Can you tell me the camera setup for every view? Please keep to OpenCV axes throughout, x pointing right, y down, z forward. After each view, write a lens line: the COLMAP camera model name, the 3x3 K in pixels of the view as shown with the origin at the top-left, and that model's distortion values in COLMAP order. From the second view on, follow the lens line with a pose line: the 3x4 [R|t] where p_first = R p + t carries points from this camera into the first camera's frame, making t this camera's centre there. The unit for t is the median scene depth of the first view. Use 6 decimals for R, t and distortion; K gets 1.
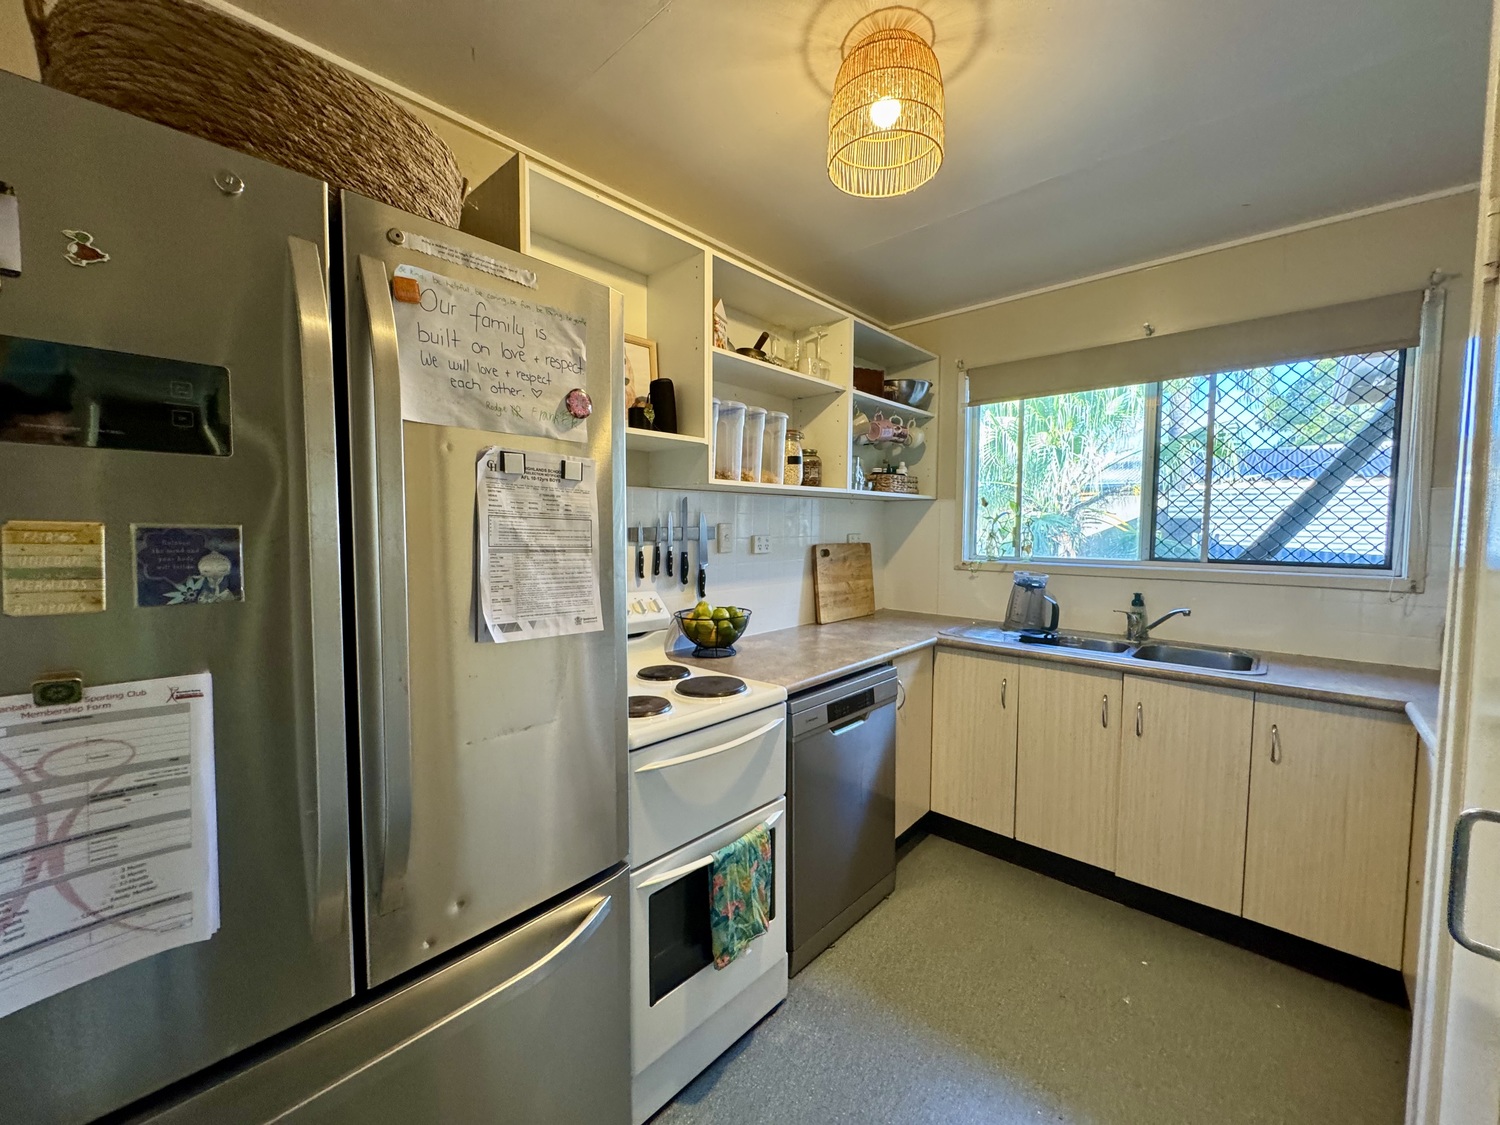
lens RADIAL K [[598.1, 0, 748.2], [0, 598.1, 559.7], [0, 0, 1]] dist [-0.002501, -0.000177]
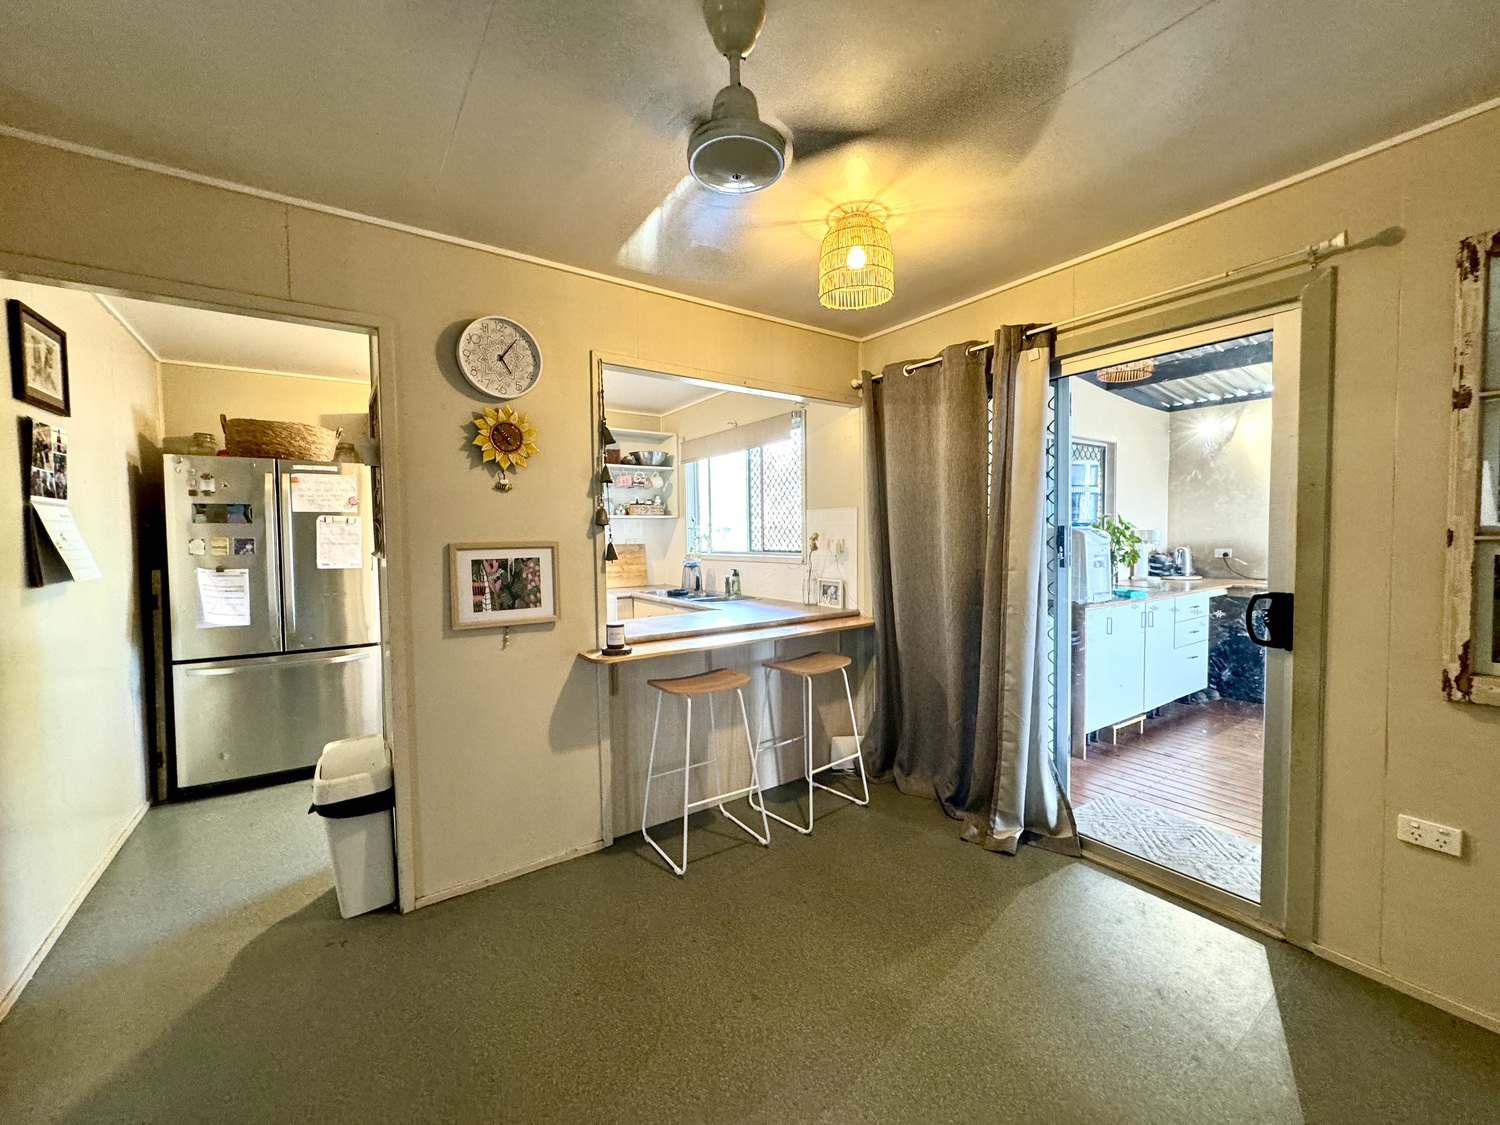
lens RADIAL K [[598.1, 0, 754.7], [0, 598.1, 560.6], [0, 0, 1]] dist [-0.002501, -0.000177]
pose [[0.979757, -0.007754, -0.200039, 2.929573], [0.005012, 0.999886, -0.014213, 0.154295], [0.200126, 0.012923, 0.979685, -2.084307]]
